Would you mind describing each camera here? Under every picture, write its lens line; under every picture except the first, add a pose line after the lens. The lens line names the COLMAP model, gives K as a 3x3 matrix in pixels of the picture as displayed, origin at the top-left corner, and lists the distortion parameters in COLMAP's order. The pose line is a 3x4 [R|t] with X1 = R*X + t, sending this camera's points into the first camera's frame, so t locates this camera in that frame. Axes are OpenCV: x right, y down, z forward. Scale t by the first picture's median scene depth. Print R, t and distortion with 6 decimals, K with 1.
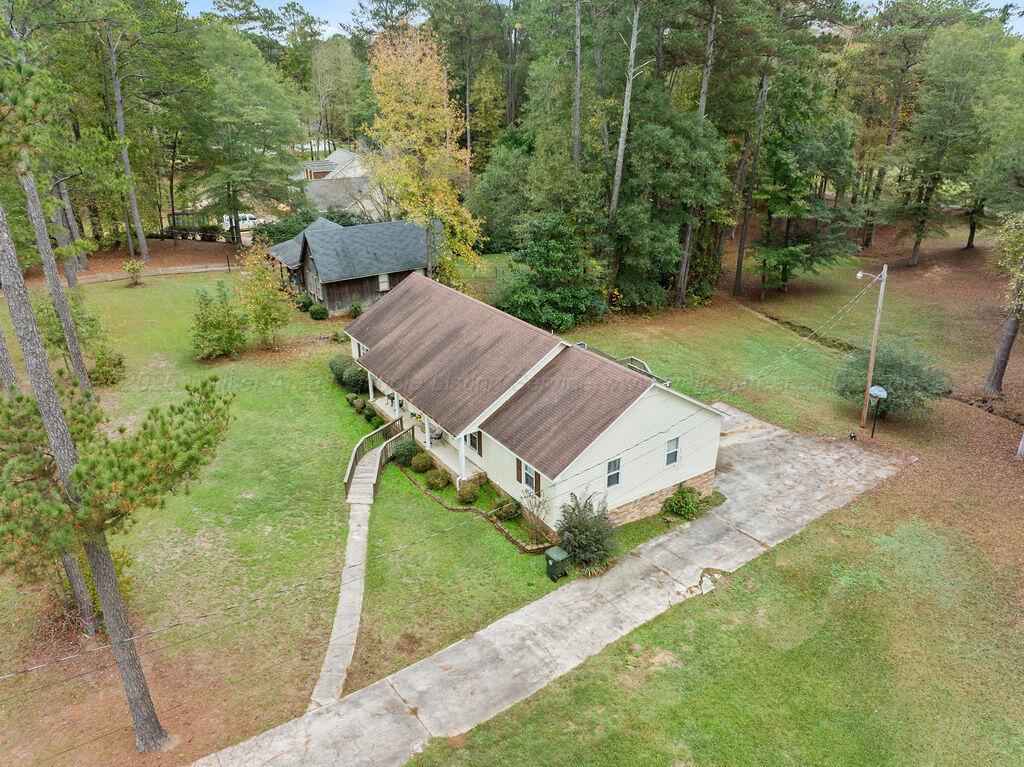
lens RADIAL K [[736.5, 0, 512.0], [0, 736.5, 383.5], [0, 0, 1]] dist [-0.038582, 0.001249]
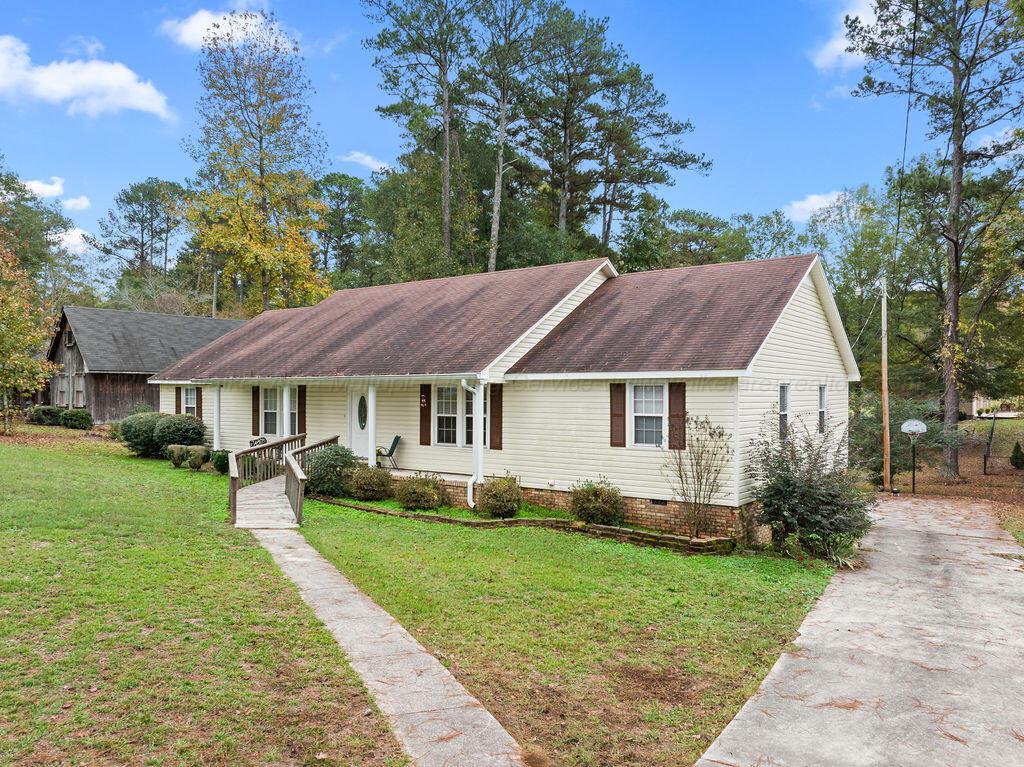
lens RADIAL K [[736.7, 0, 511.0], [0, 736.7, 405.9], [0, 0, 1]] dist [-0.031097, -0.001126]
pose [[0.935780, 0.009993, 0.352444, -0.224577], [0.124249, 0.926130, -0.356155, 0.265570], [-0.329968, 0.377073, 0.865412, 0.554864]]
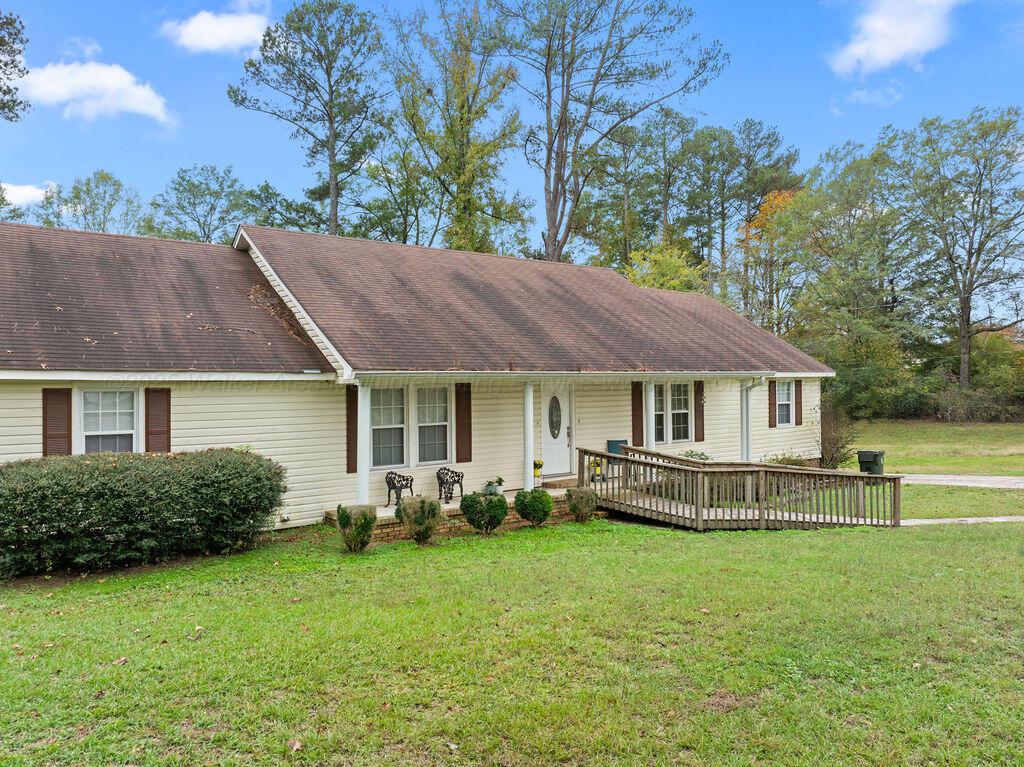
lens RADIAL K [[736.5, 0, 512.0], [0, 736.5, 383.5], [0, 0, 1]] dist [-0.038582, 0.001249]
pose [[-0.077103, 0.018024, 0.996860, -0.615613], [0.403375, 0.914917, 0.014657, -0.009022], [-0.911780, 0.403239, -0.077813, 1.199911]]
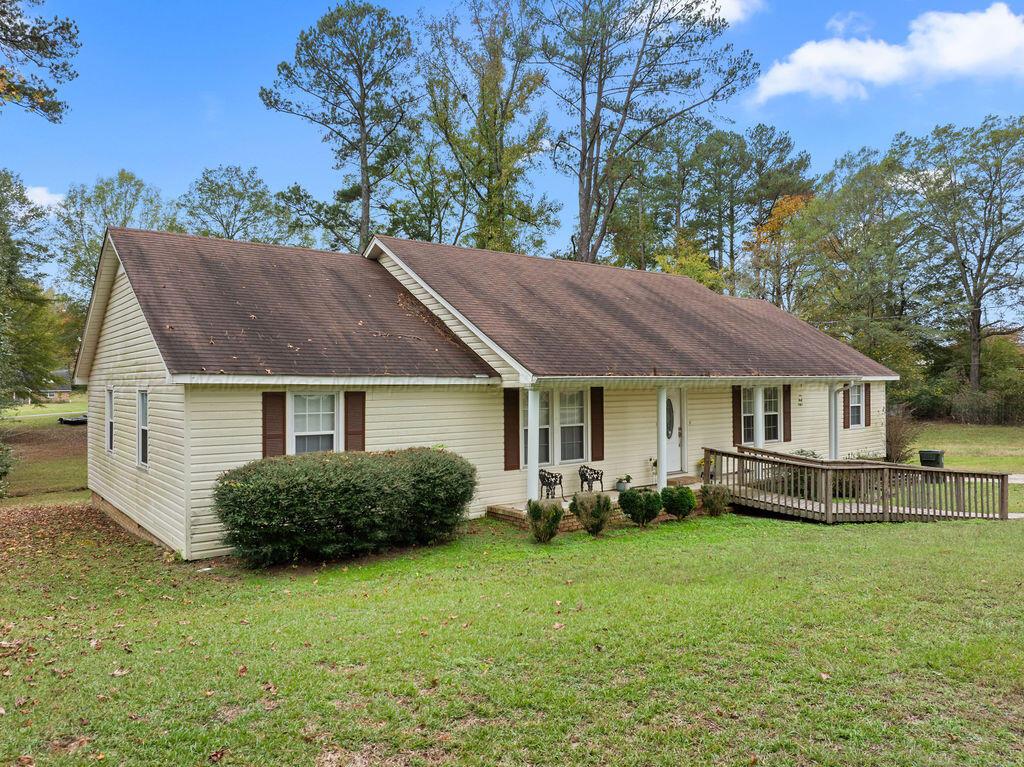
lens RADIAL K [[740.0, 0, 512.0], [0, 740.0, 383.5], [0, 0, 1]] dist [-0.037713, 0.002917]
pose [[-0.095598, 0.017800, 0.995261, -0.639453], [0.400493, 0.916033, 0.022085, -0.049371], [-0.911299, 0.400707, -0.094700, 1.287245]]
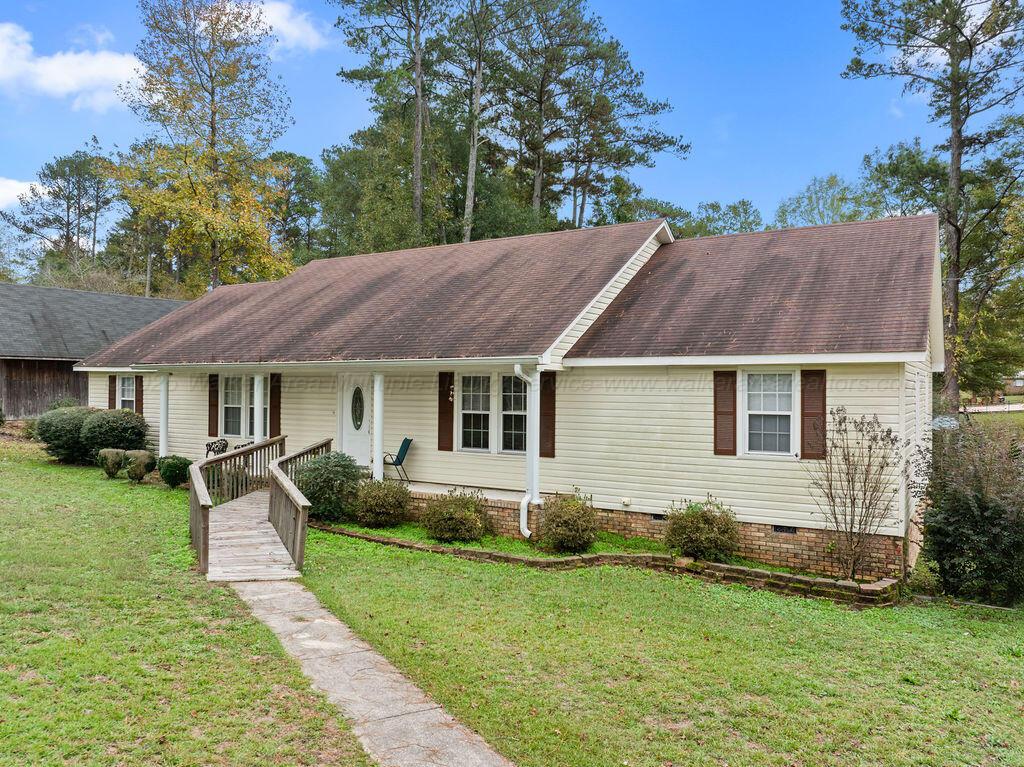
lens RADIAL K [[740.0, 0, 512.0], [0, 740.0, 383.5], [0, 0, 1]] dist [-0.037713, 0.002917]
pose [[0.903799, 0.021153, 0.427433, -0.240133], [0.150838, 0.918937, -0.364421, 0.212064], [-0.400493, 0.393836, 0.827344, 0.685310]]
